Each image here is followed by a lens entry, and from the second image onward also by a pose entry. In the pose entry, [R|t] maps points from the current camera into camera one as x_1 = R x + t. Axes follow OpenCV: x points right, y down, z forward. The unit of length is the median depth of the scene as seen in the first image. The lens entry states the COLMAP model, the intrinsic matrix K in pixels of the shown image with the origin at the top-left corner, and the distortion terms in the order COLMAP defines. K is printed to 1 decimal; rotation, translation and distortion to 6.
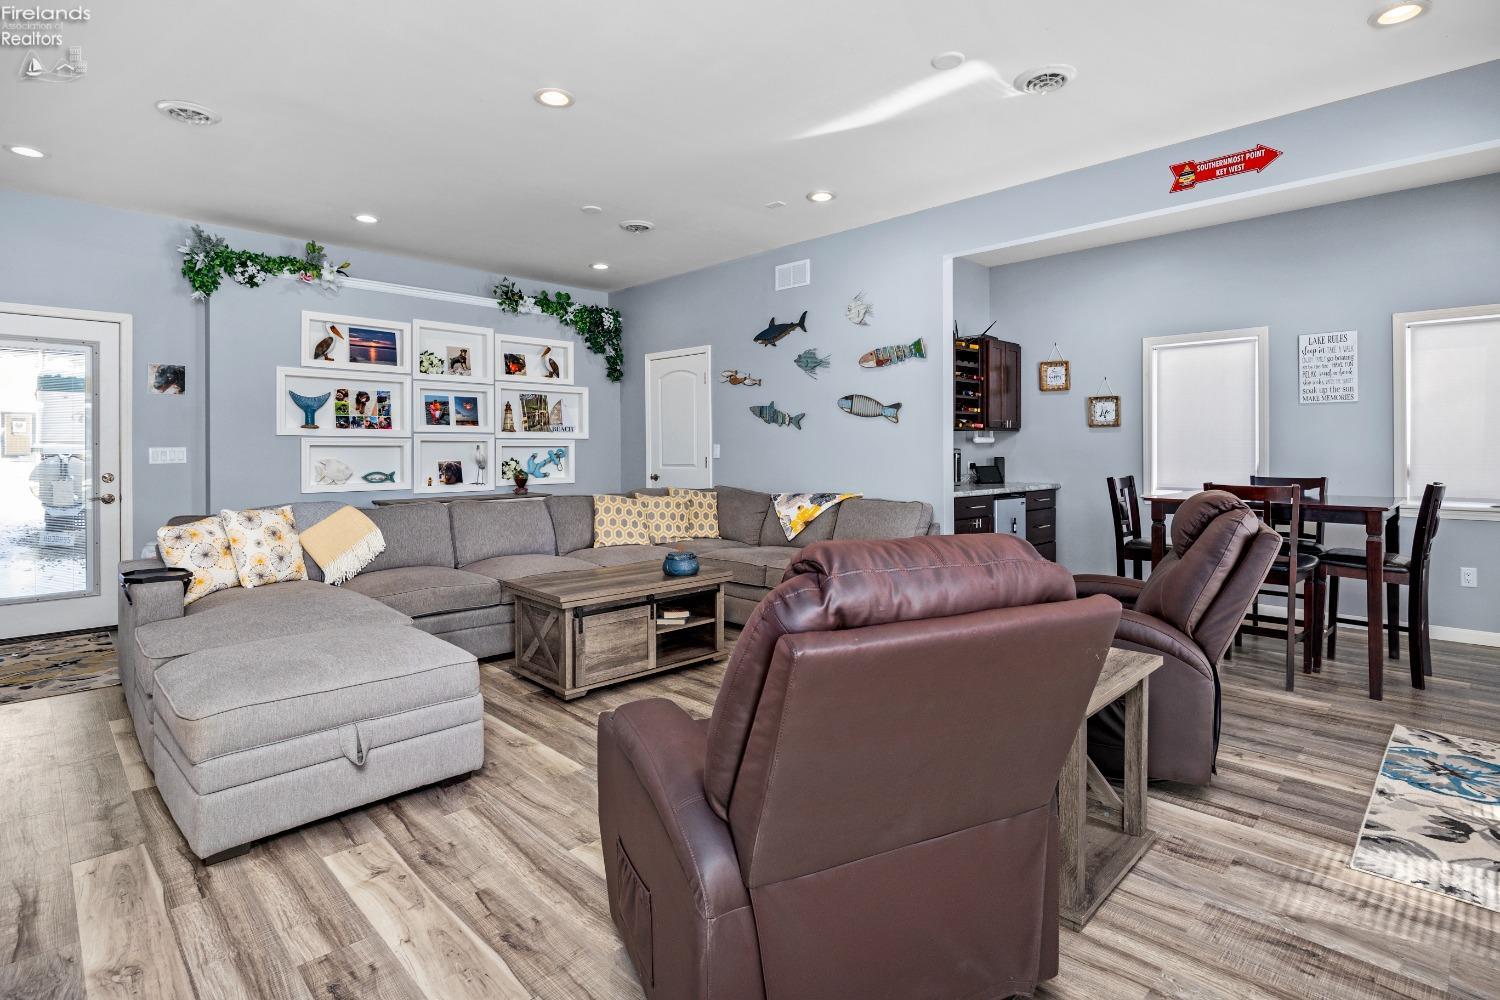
lens RADIAL K [[745.1, 0, 752.3], [0, 745.1, 449.7], [0, 0, 1]] dist [-0.005073, -0.001003]
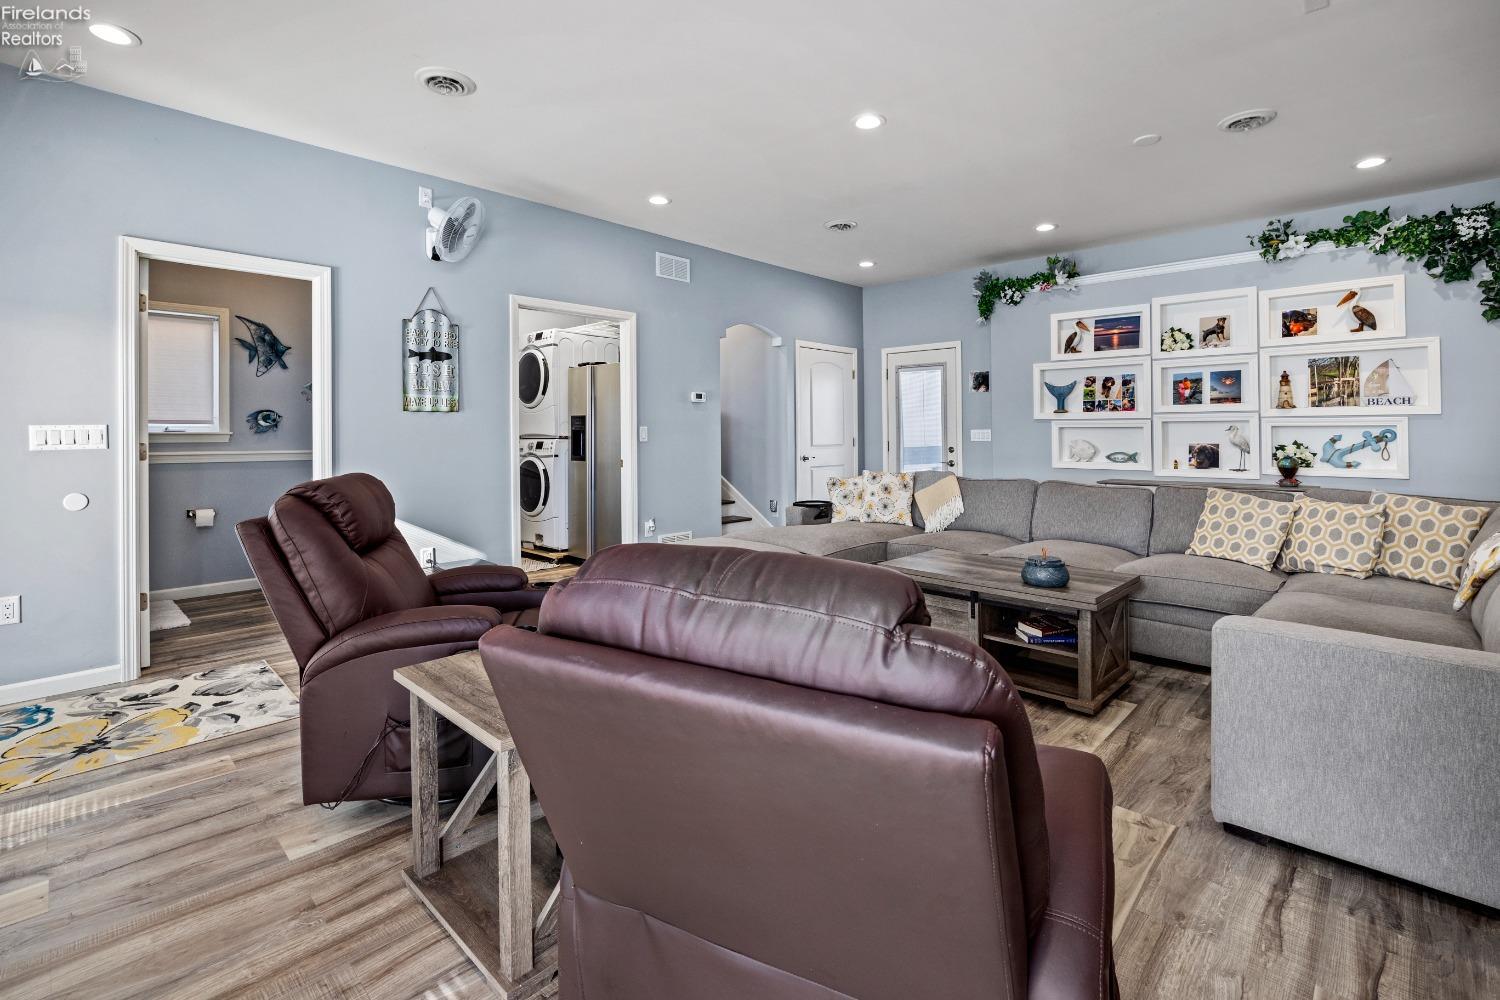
lens RADIAL K [[679.1, 0, 747.6], [0, 679.1, 431.1], [0, 0, 1]] dist [-0.011413, 0.000016]
pose [[0.020335, -0.000721, -0.999793, 0.442797], [0.001632, 0.999998, -0.000688, 0.000067], [0.999792, -0.001618, 0.020337, 0.459631]]
